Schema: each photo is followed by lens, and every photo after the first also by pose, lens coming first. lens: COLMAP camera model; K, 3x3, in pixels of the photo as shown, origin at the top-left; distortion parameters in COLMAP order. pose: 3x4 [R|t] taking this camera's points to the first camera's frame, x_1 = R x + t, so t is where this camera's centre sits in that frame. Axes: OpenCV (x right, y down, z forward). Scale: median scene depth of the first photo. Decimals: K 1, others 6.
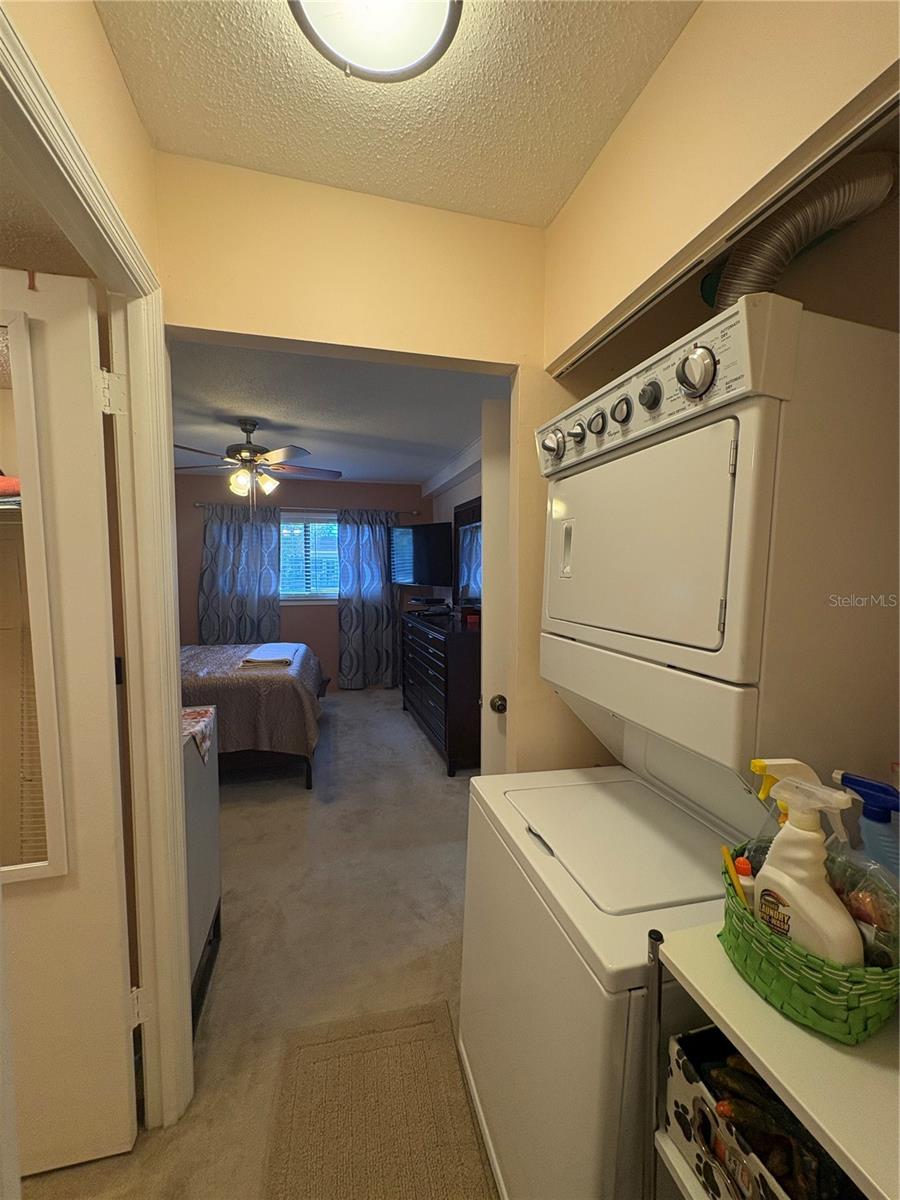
lens RADIAL K [[478.6, 0, 447.5], [0, 478.6, 601.7], [0, 0, 1]] dist [0.000467, 0.000199]
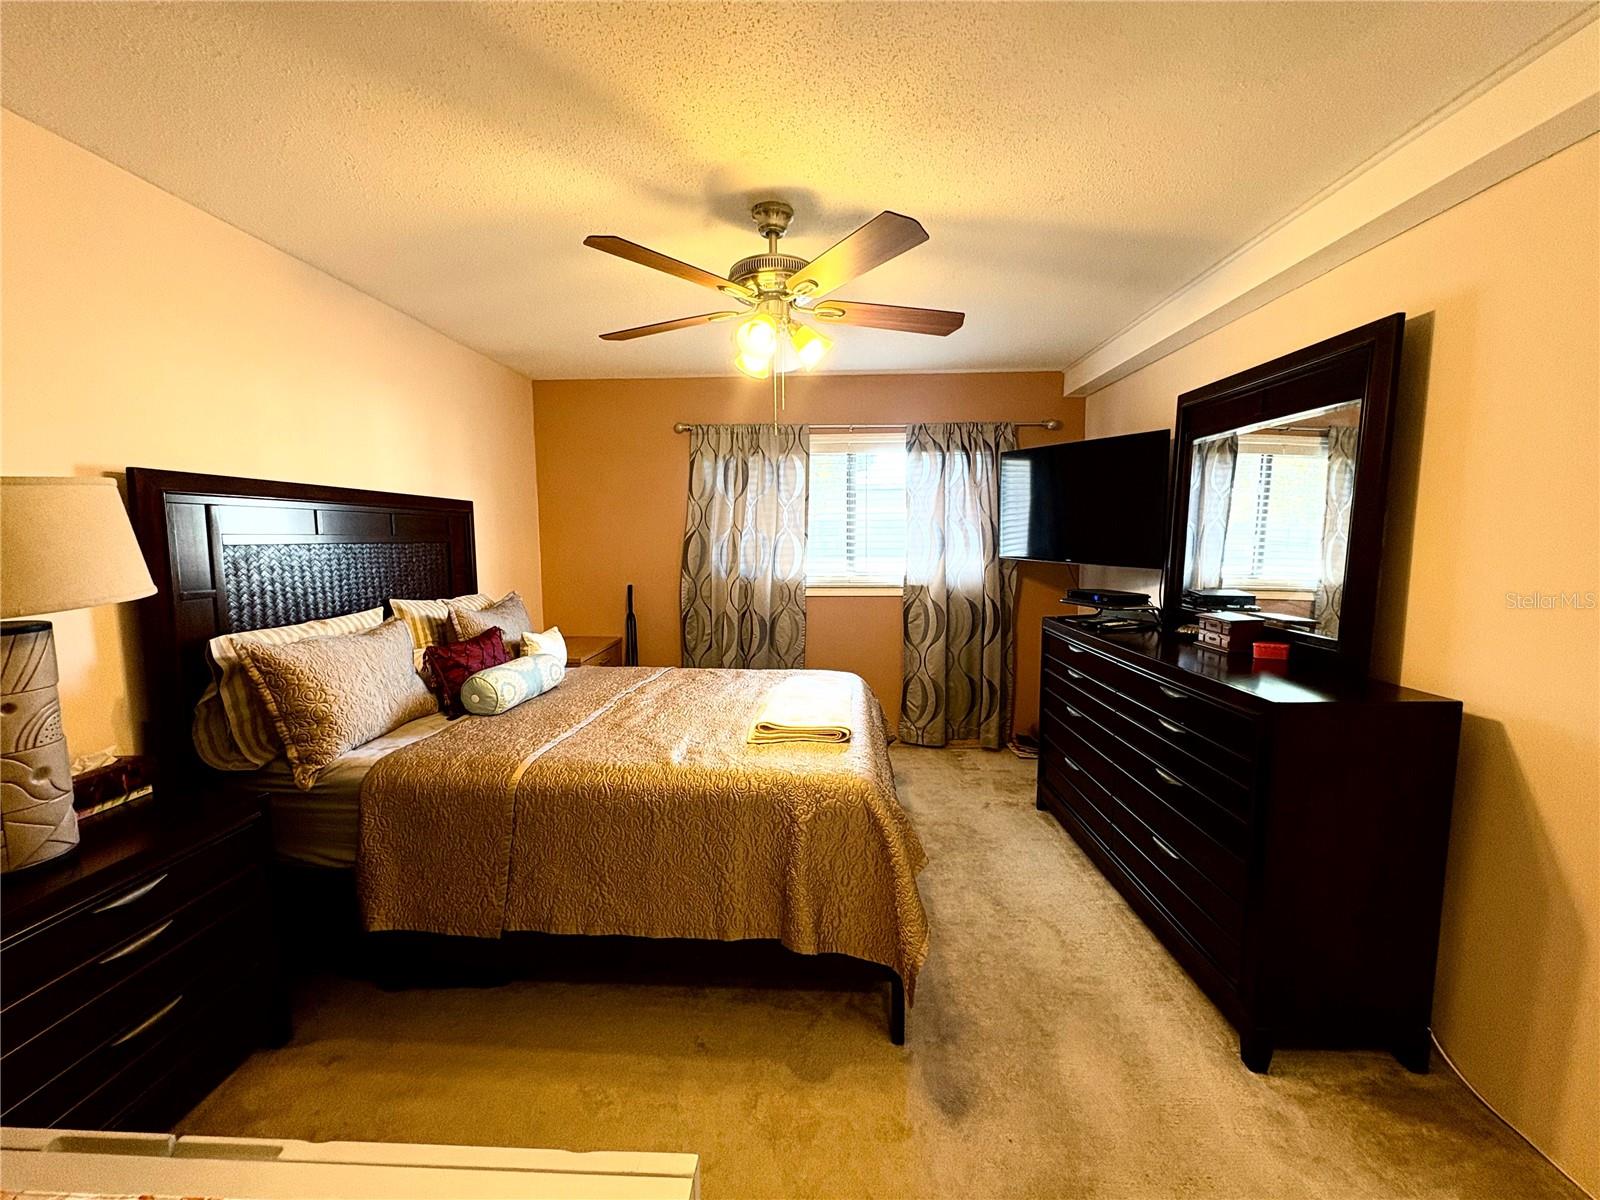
lens RADIAL K [[638.1, 0, 801.7], [0, 638.1, 602.1], [0, 0, 1]] dist [0.000467, 0.000199]
pose [[0.953869, 0.025881, -0.299107, -0.128293], [-0.013876, 0.999013, 0.042189, -0.018482], [0.299904, -0.036092, 0.953286, 0.267596]]
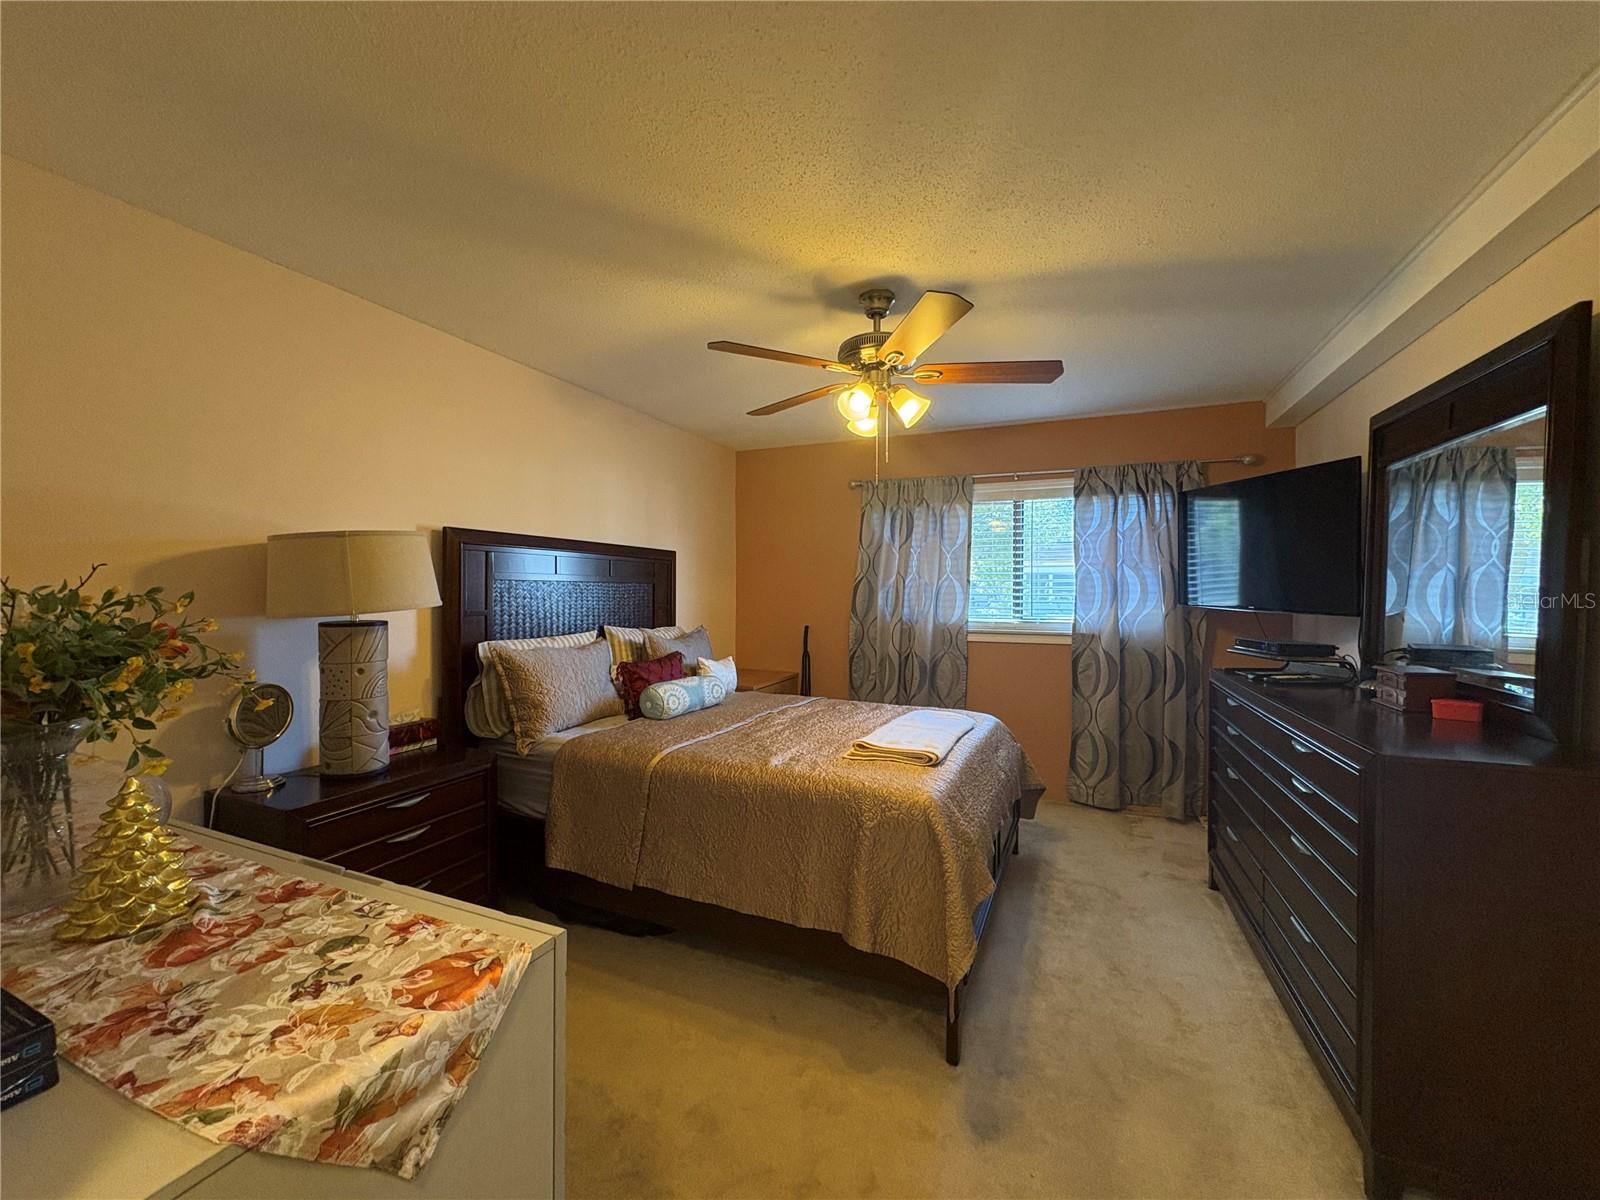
lens RADIAL K [[638.1, 0, 801.4], [0, 638.1, 602.6], [0, 0, 1]] dist [0.000467, 0.000199]
pose [[0.785422, 0.013682, -0.618810, -0.024499], [-0.043588, 0.998496, -0.033247, -0.004393], [0.617424, 0.053085, 0.784837, 0.262820]]
